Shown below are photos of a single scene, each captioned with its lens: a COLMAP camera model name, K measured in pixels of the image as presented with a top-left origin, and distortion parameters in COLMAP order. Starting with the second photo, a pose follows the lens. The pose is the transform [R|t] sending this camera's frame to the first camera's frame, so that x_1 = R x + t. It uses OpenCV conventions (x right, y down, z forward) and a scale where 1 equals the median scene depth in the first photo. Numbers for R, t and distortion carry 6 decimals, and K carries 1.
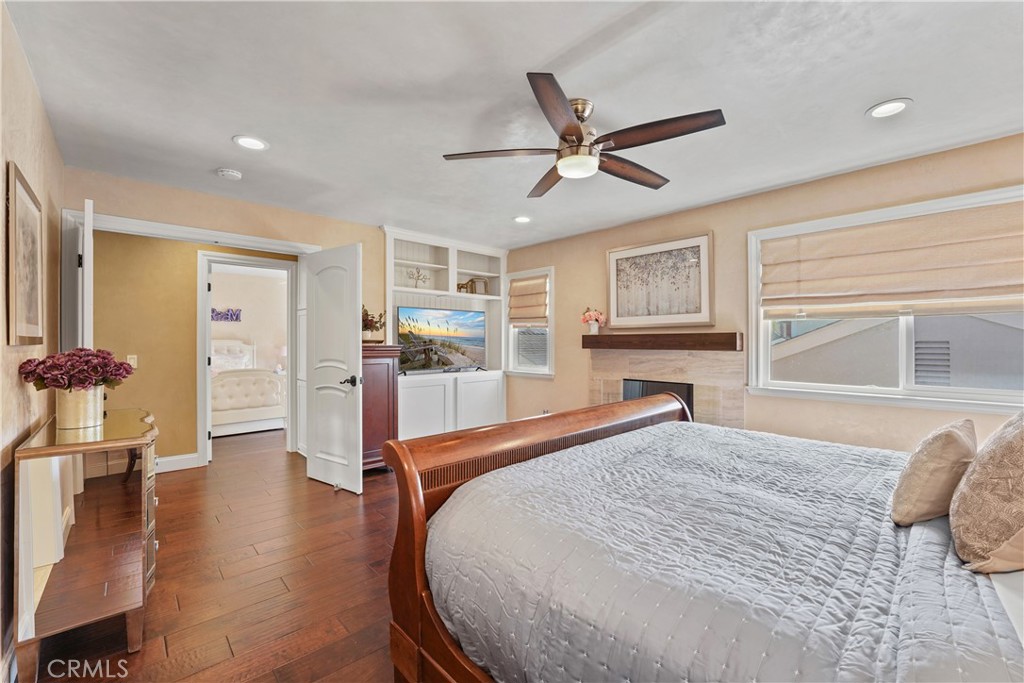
lens RADIAL K [[421.0, 0, 497.3], [0, 421.0, 344.9], [0, 0, 1]] dist [-0.030588, 0.003685]
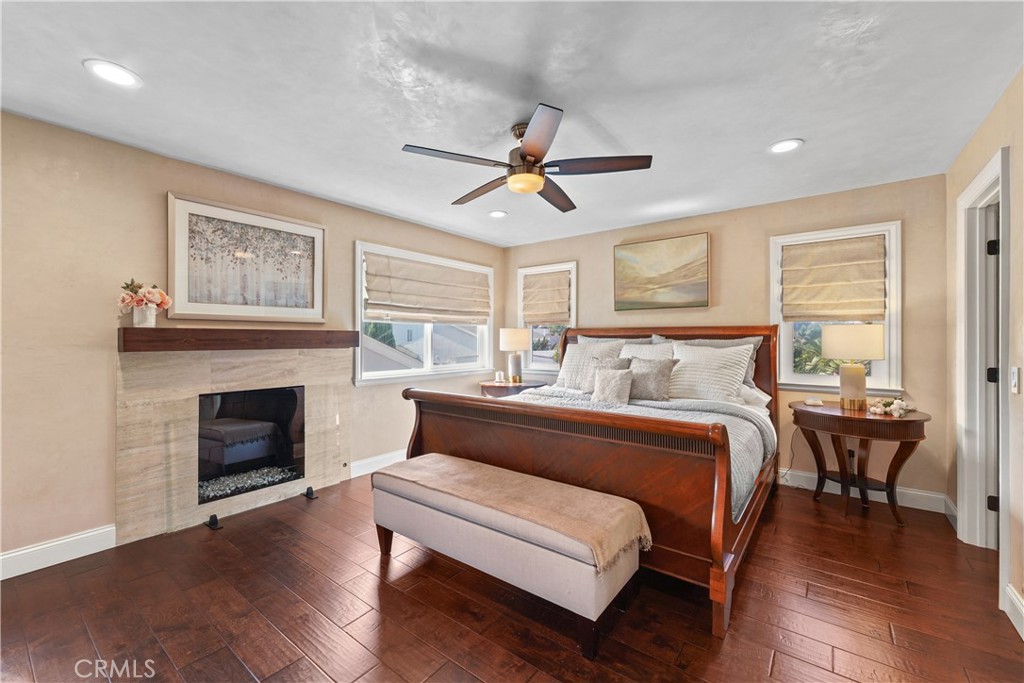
lens RADIAL K [[421.0, 0, 510.8], [0, 421.0, 340.8], [0, 0, 1]] dist [-0.030588, 0.003685]
pose [[-0.193066, -0.007869, 0.981154, -0.498416], [0.001999, 0.999963, 0.008413, -0.010869], [-0.981184, 0.003586, -0.193043, 0.708052]]
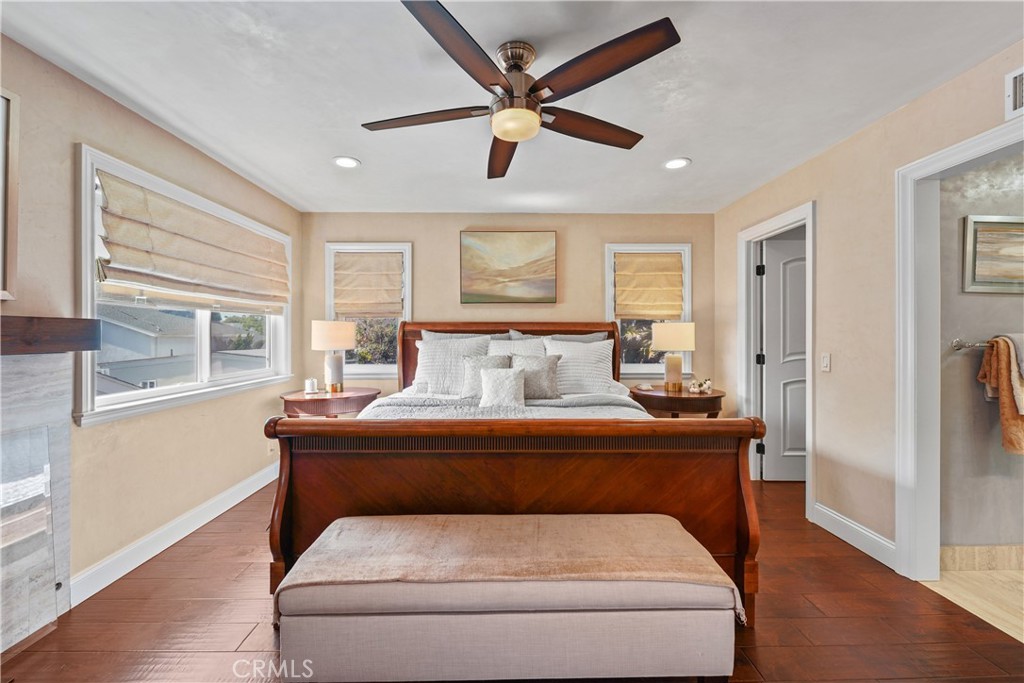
lens RADIAL K [[421.0, 0, 517.0], [0, 421.0, 337.1], [0, 0, 1]] dist [-0.030588, 0.003685]
pose [[-0.774842, -0.005734, 0.632129, -0.186407], [0.000266, 0.999956, 0.009396, -0.009042], [-0.632155, 0.007448, -0.774806, 0.922956]]
